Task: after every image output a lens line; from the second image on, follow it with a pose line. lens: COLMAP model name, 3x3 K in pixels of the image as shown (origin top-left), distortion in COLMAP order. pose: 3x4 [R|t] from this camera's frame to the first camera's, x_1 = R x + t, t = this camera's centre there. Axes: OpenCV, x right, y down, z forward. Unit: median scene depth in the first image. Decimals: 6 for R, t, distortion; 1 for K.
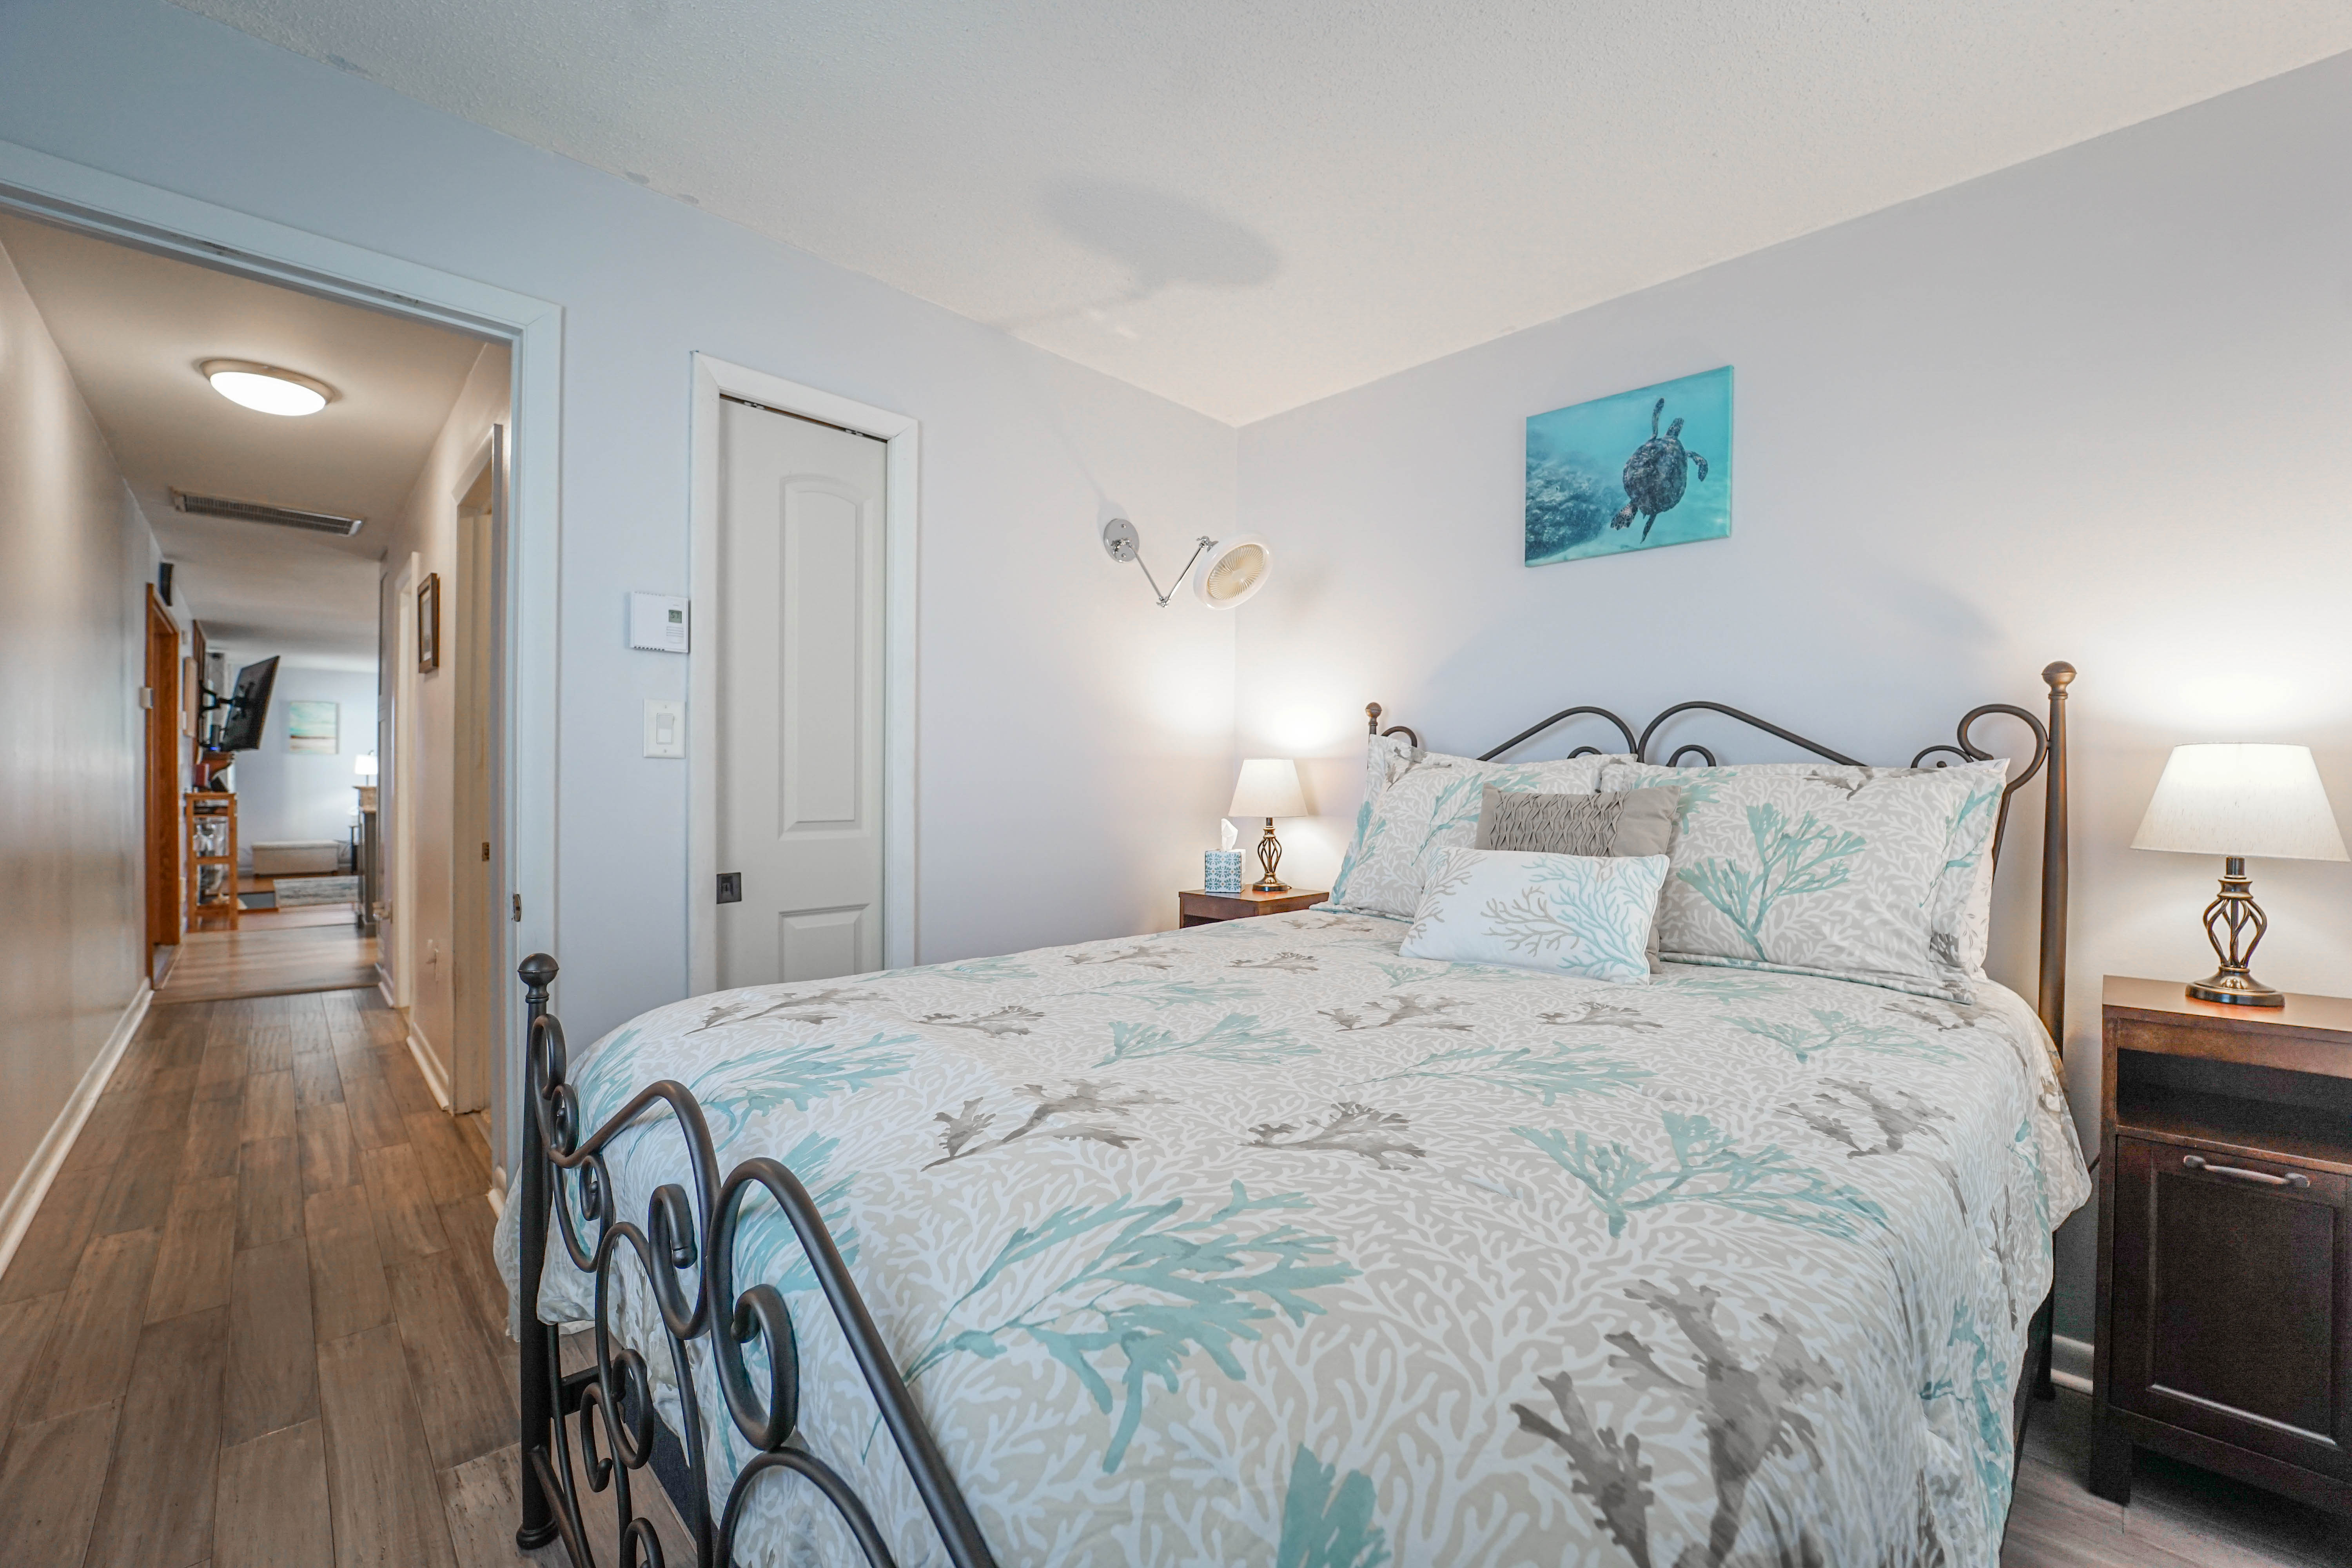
lens RADIAL K [[918.6, 0, 1123.8], [0, 918.6, 774.0], [0, 0, 1]] dist [0.012933, -0.004454]
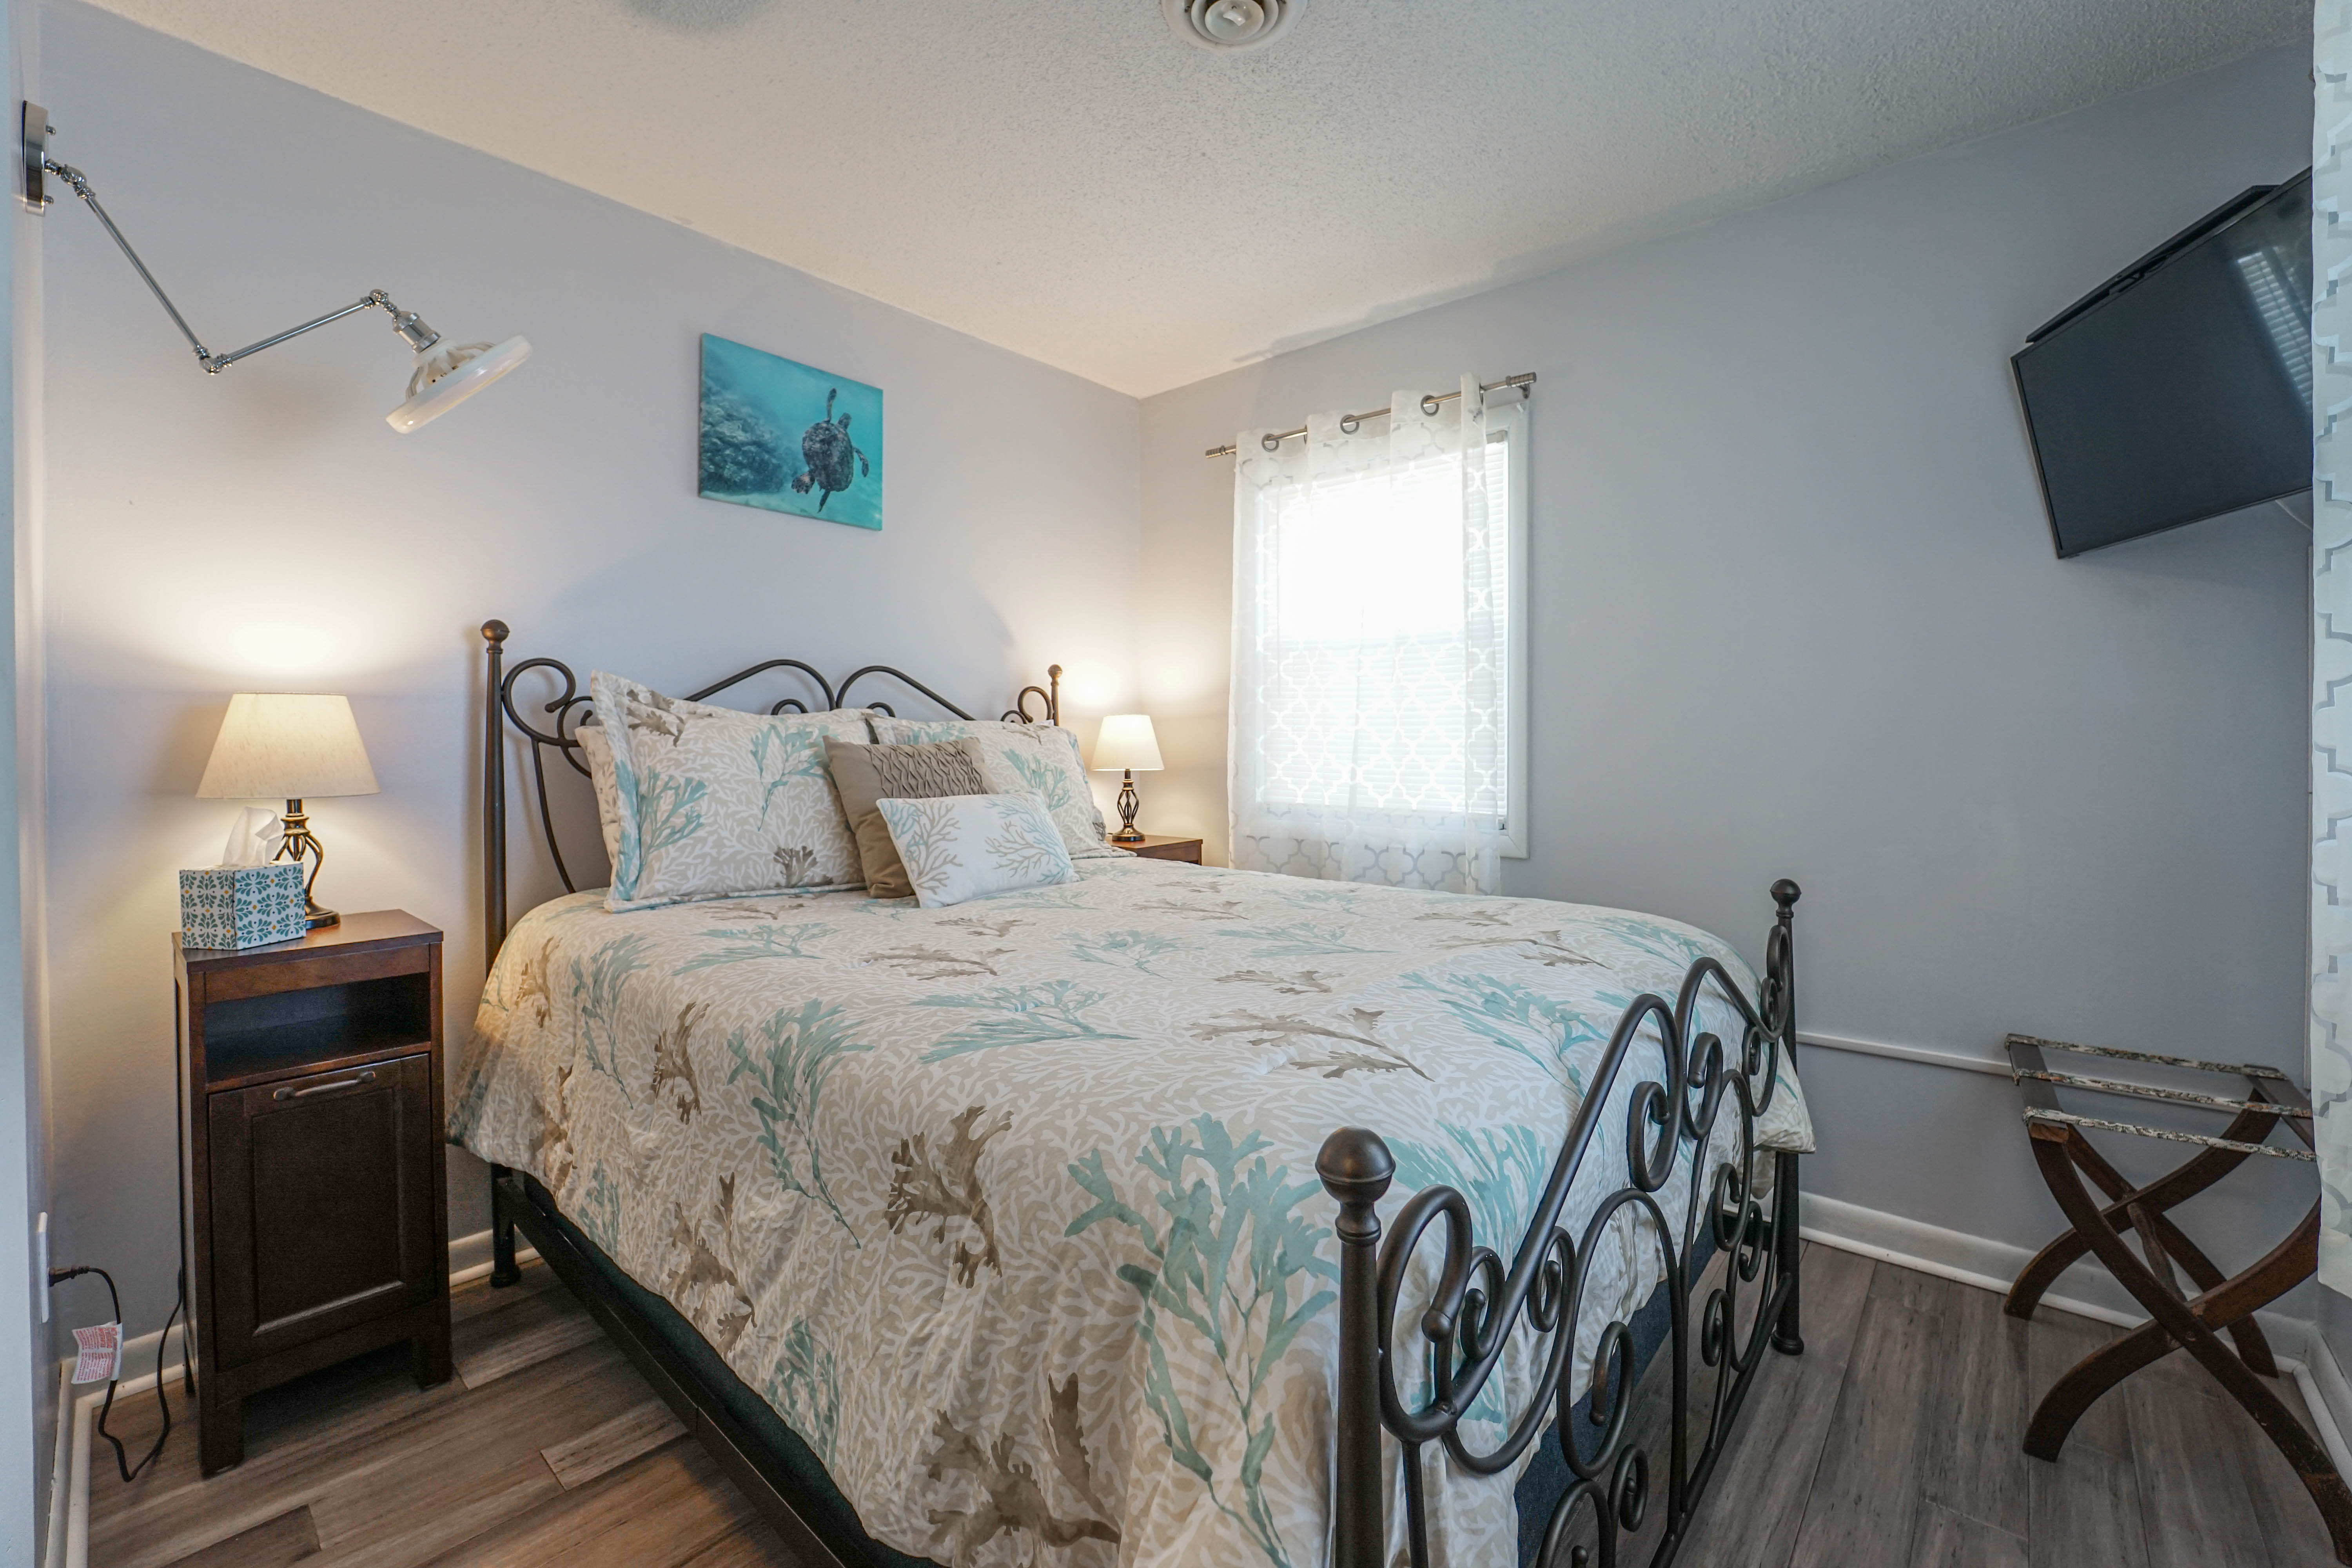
lens RADIAL K [[918.6, 0, 1286.6], [0, 918.6, 744.4], [0, 0, 1]] dist [0.012933, -0.004454]
pose [[-0.098054, -0.015194, 0.995065, -0.575968], [-0.011530, 0.999834, 0.014131, -0.000549], [-0.995114, -0.010087, -0.098212, 0.558660]]
